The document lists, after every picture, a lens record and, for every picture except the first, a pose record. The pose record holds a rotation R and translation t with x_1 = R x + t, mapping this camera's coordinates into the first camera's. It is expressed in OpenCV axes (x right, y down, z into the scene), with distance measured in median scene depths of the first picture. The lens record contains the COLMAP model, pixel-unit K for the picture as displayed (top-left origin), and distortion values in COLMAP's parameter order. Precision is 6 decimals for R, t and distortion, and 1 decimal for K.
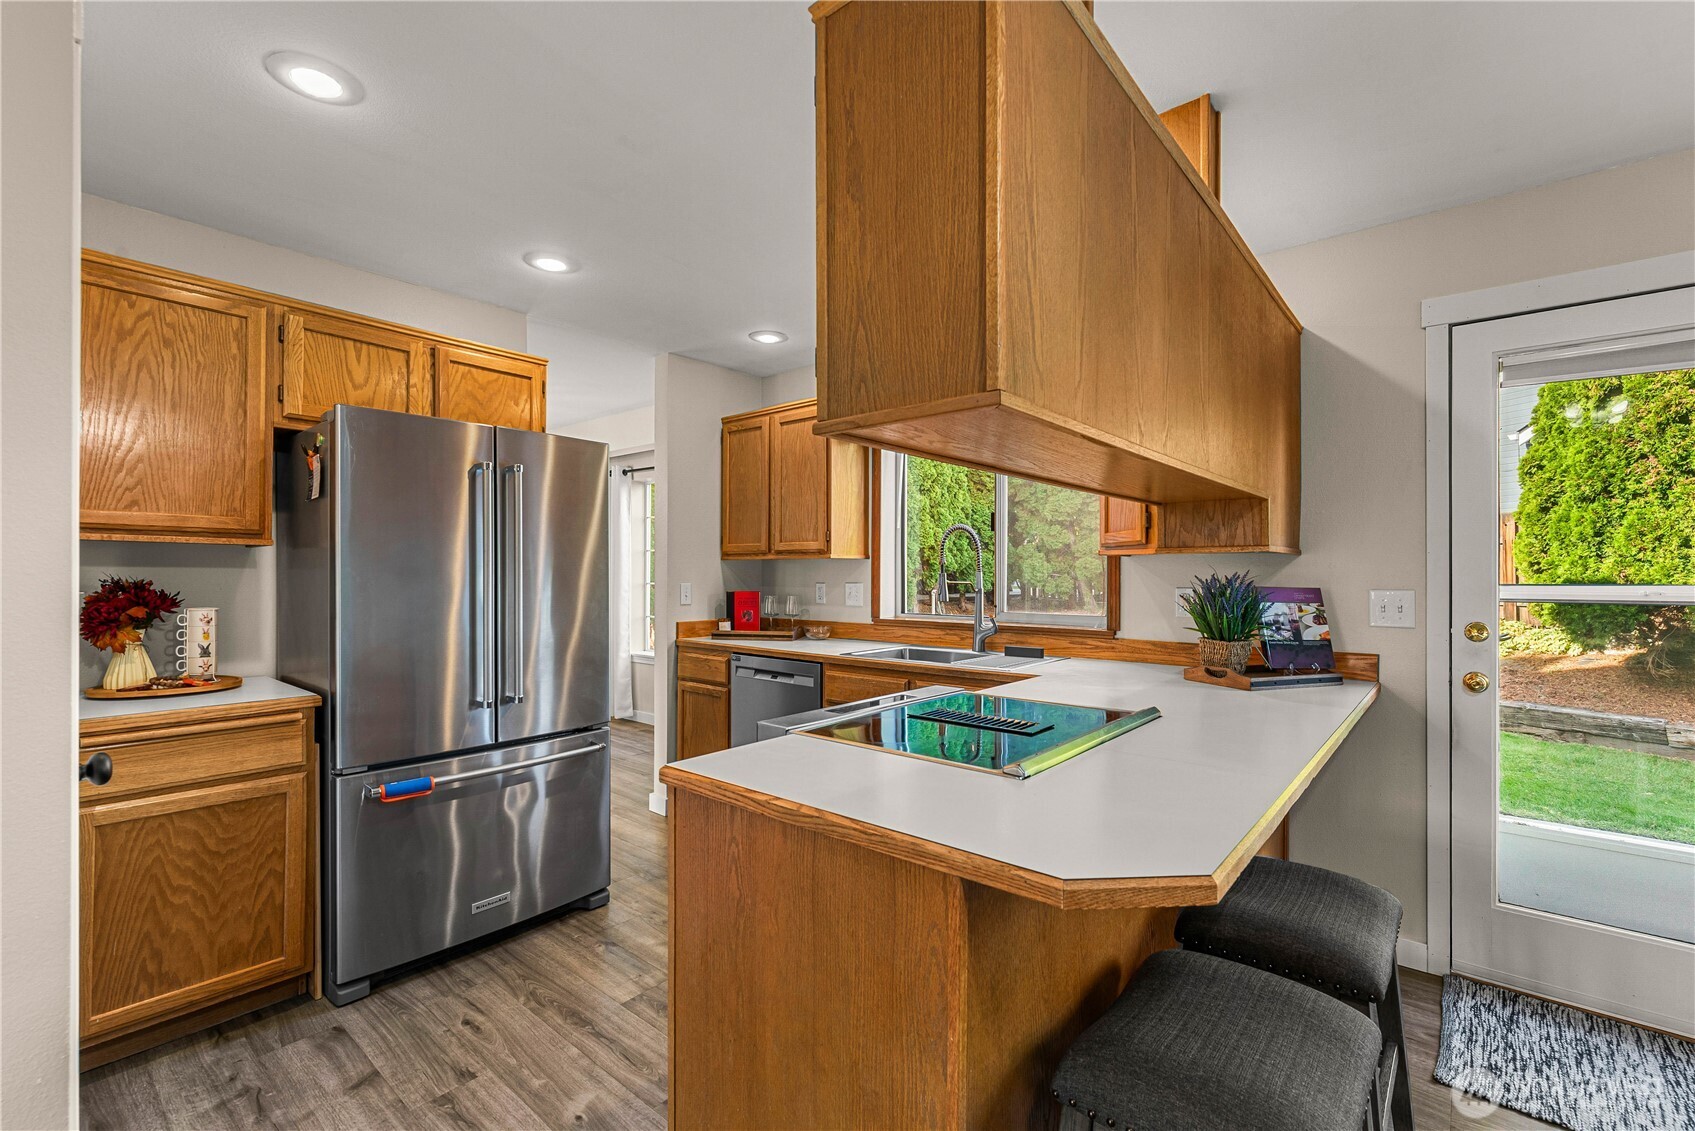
lens RADIAL K [[734.3, 0, 864.2], [0, 734.3, 584.4], [0, 0, 1]] dist [0.004482, -0.000650]
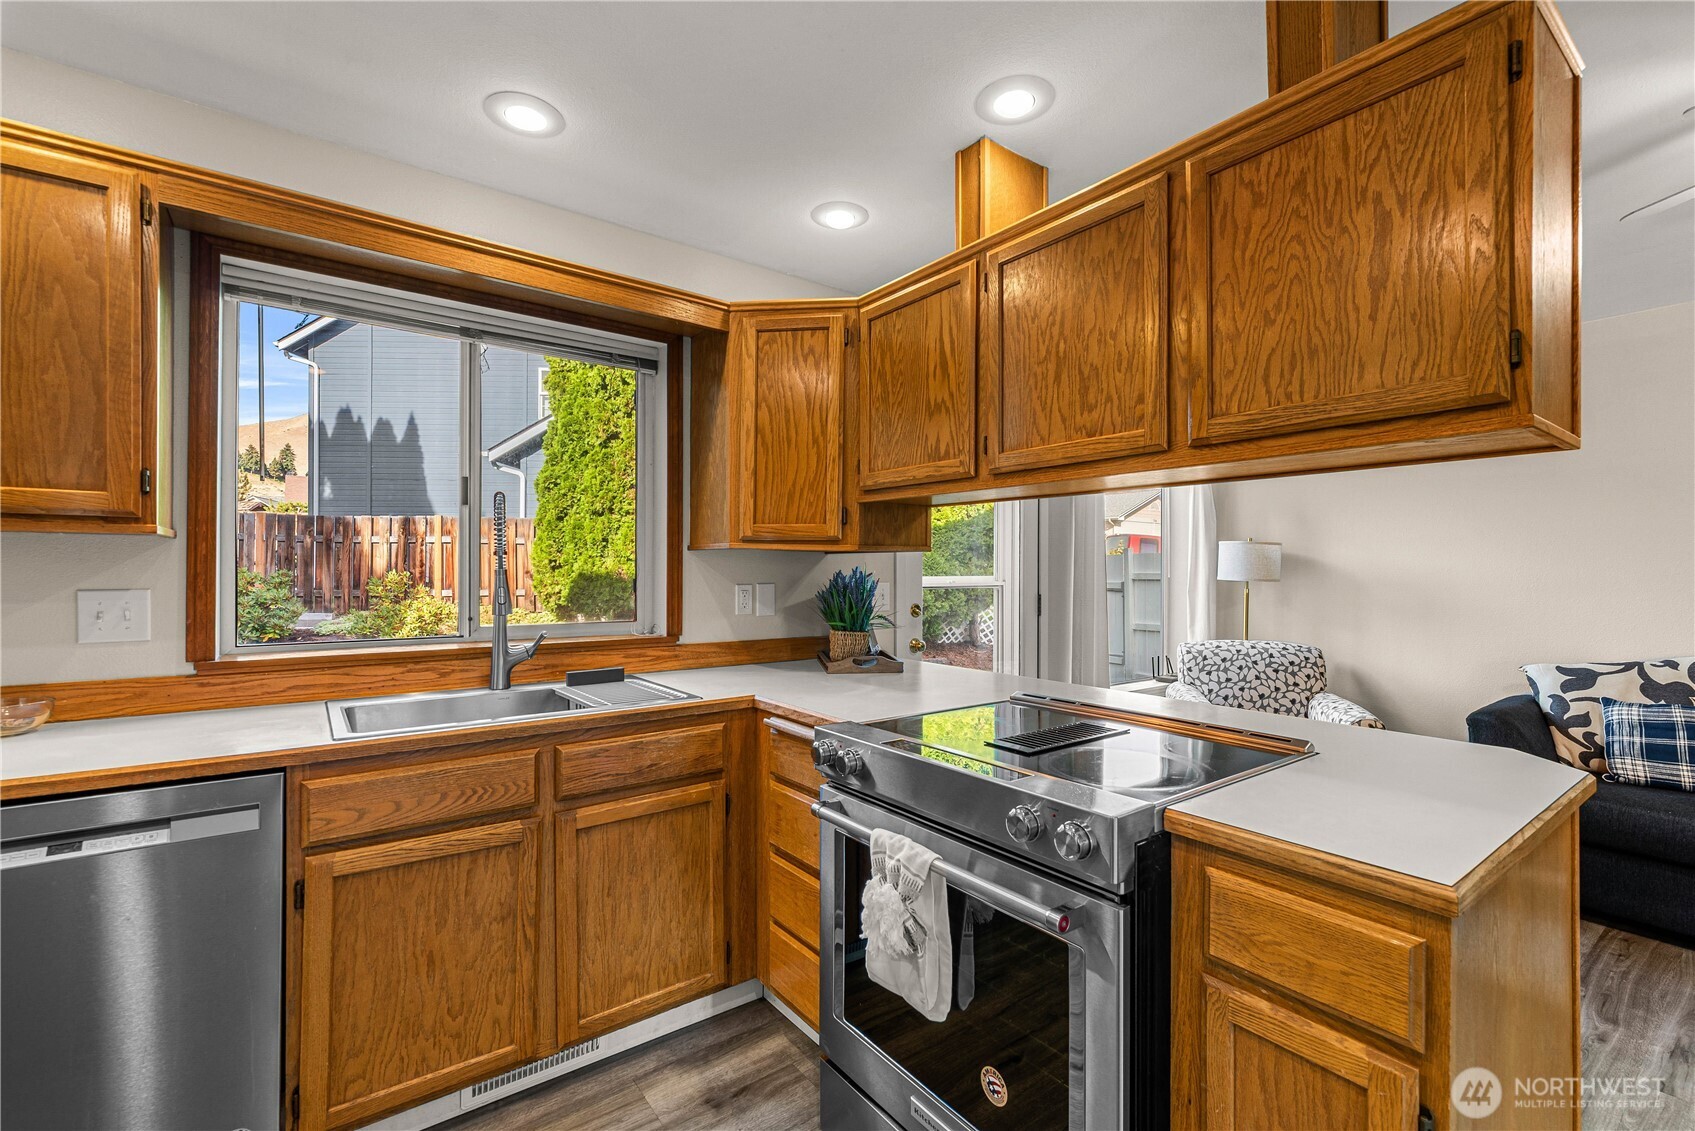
lens RADIAL K [[734.3, 0, 855.4], [0, 734.3, 569.8], [0, 0, 1]] dist [0.004482, -0.000650]
pose [[0.235474, 0.001061, 0.971880, -0.417454], [0.013208, 0.999904, -0.004291, -0.007280], [-0.971791, 0.013847, 0.235437, 0.562880]]
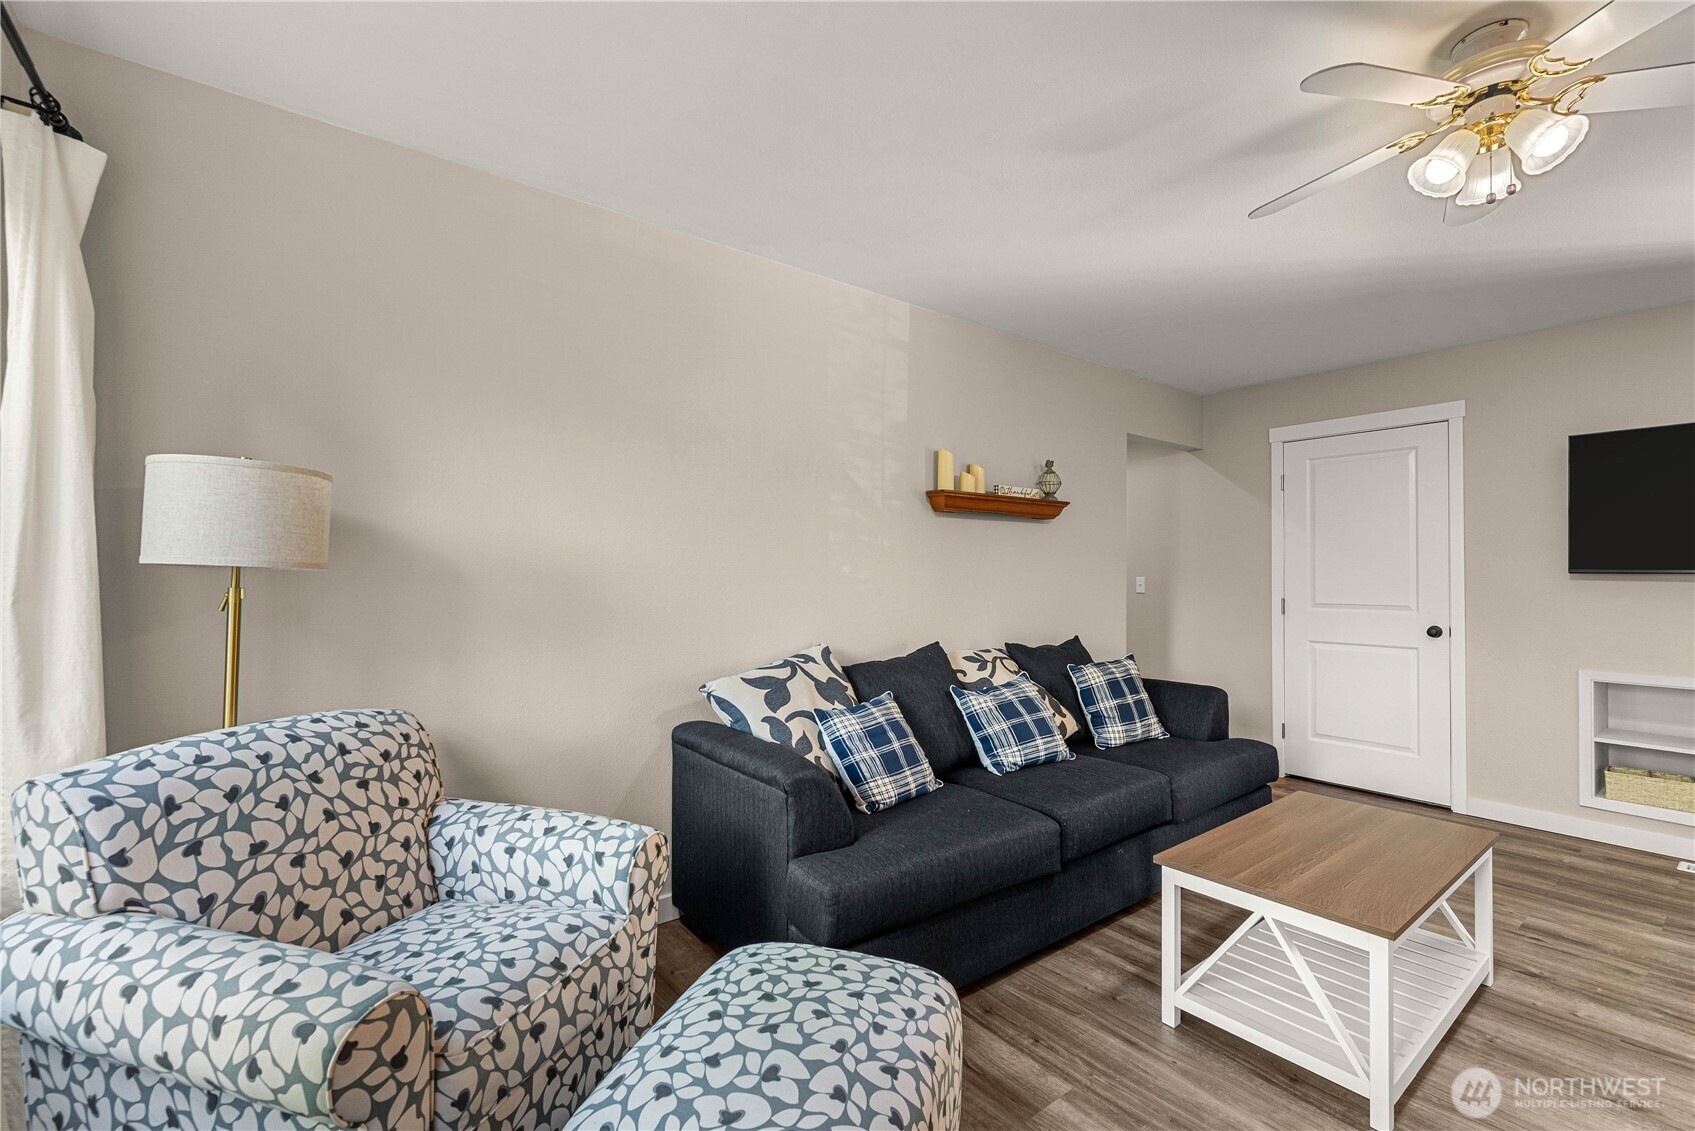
lens RADIAL K [[734.3, 0, 854.6], [0, 734.3, 566.4], [0, 0, 1]] dist [0.004482, -0.000650]
pose [[-0.975857, -0.006903, 0.218302, 0.532305], [-0.005664, 0.999964, 0.006302, 0.011259], [-0.218338, 0.004914, -0.975861, 0.592799]]
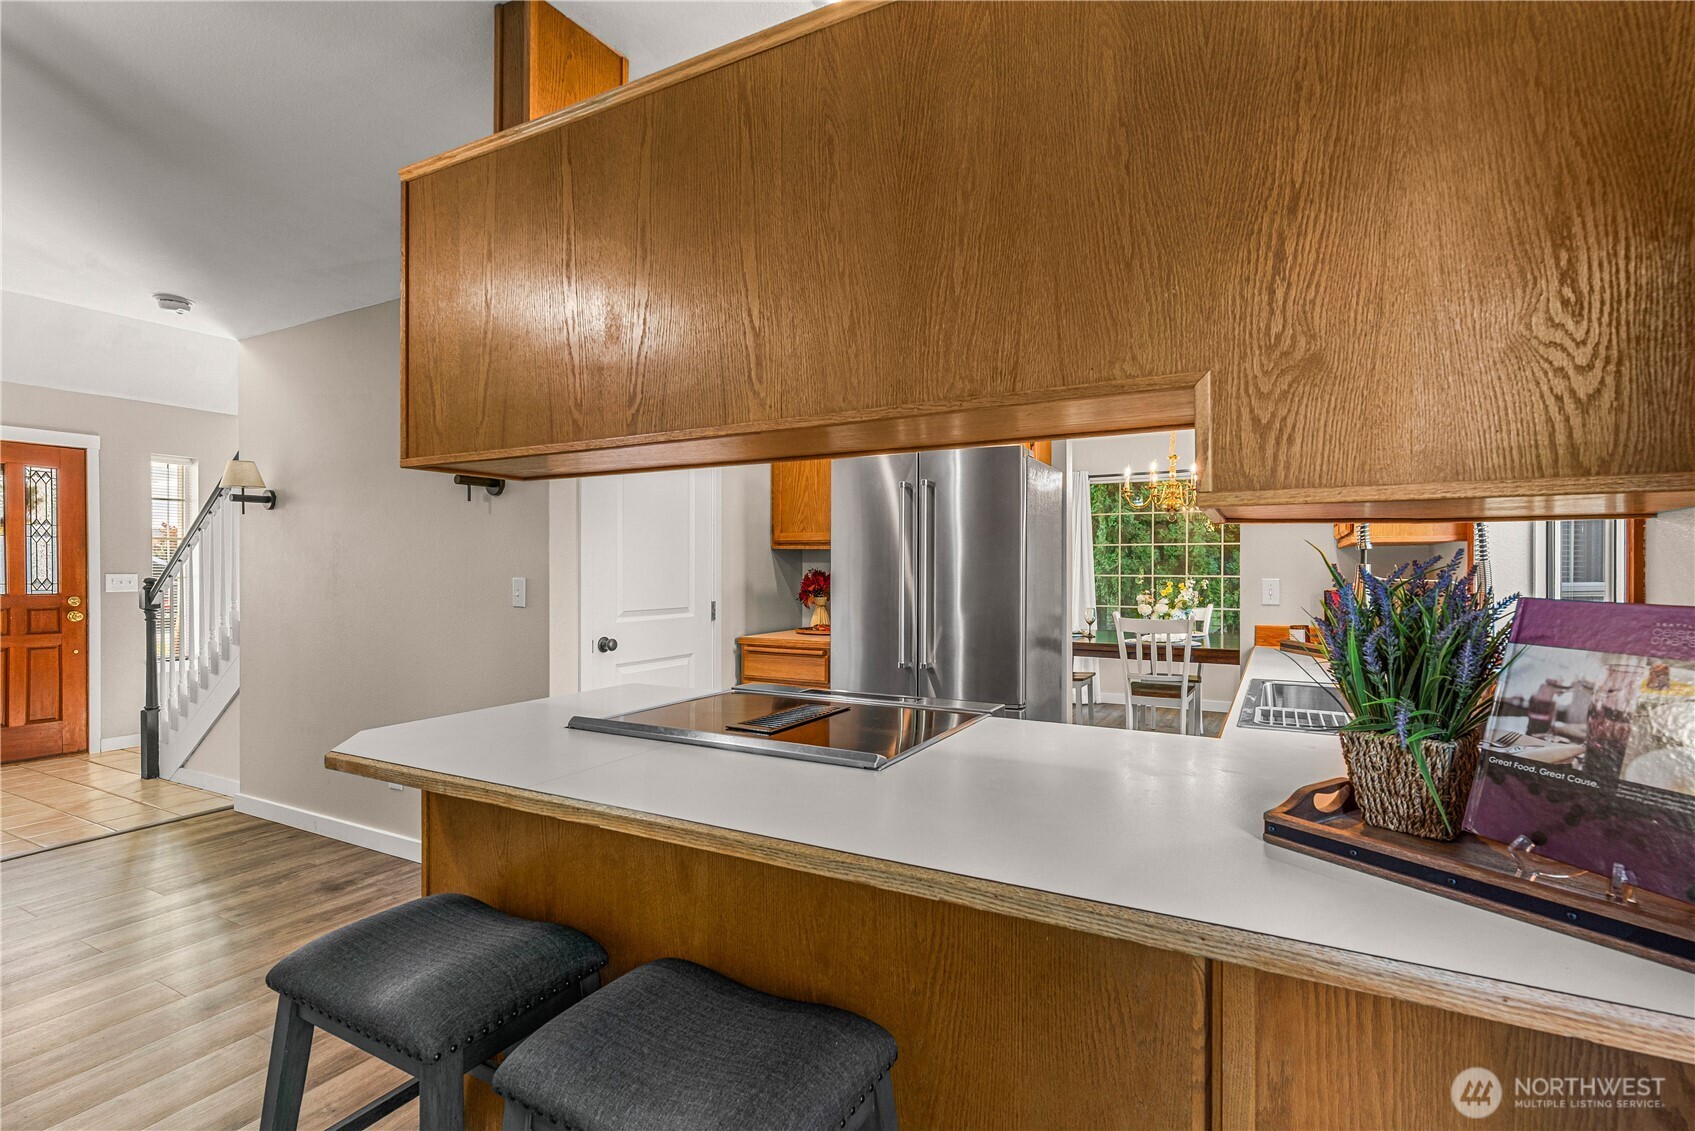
lens RADIAL K [[775.3, 0, 864.8], [0, 775.3, 570.6], [0, 0, 1]] dist [0.001782, -0.000391]
pose [[0.203734, 0.000719, -0.979026, 0.642058], [-0.015983, 0.999869, -0.002592, -0.002123], [0.978896, 0.016176, 0.203718, 0.493170]]
